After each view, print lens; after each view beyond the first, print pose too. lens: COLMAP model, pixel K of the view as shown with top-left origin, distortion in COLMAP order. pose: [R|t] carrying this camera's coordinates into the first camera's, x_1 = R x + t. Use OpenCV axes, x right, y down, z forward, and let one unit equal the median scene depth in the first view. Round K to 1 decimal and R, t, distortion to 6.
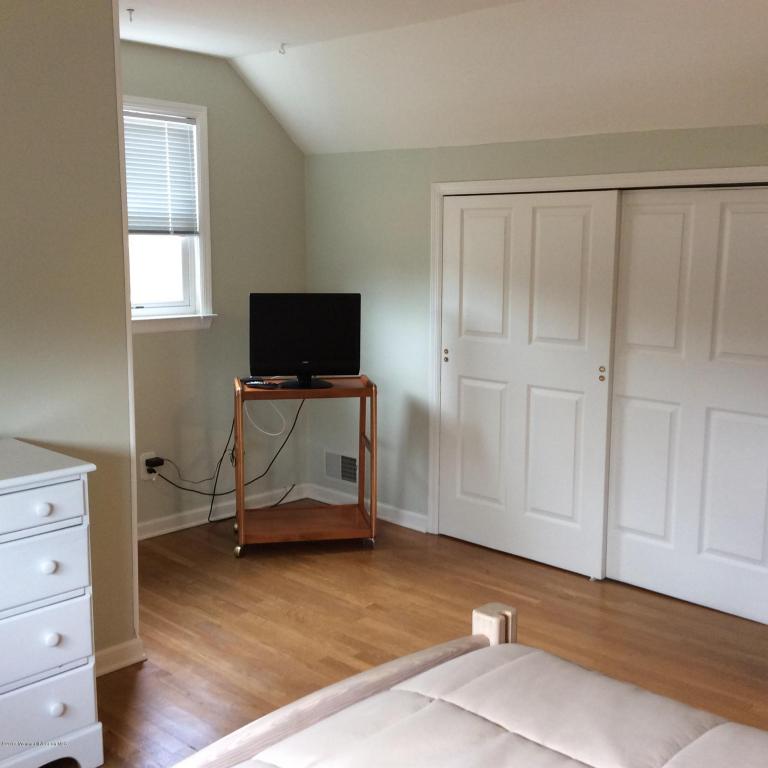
lens RADIAL K [[937.1, 0, 385.6], [0, 937.1, 389.3], [0, 0, 1]] dist [0.048806, 0.000000]
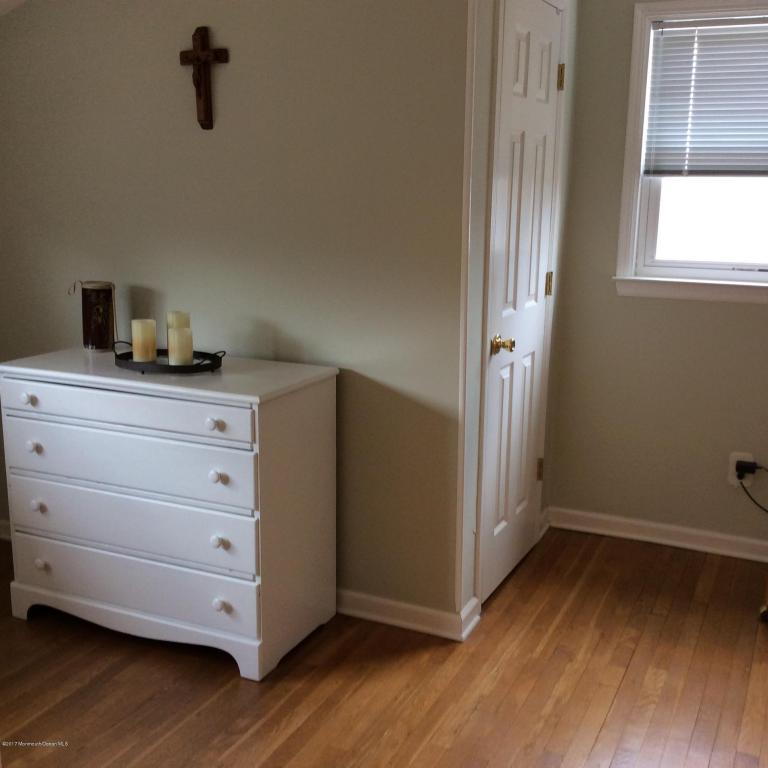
lens RADIAL K [[937.1, 0, 384.4], [0, 937.1, 377.2], [0, 0, 1]] dist [0.048806, 0.000000]
pose [[0.295424, 0.192058, -0.935862, 0.473571], [-0.157017, 0.976025, 0.150734, -0.081772], [0.942375, 0.102416, 0.318497, 0.544801]]
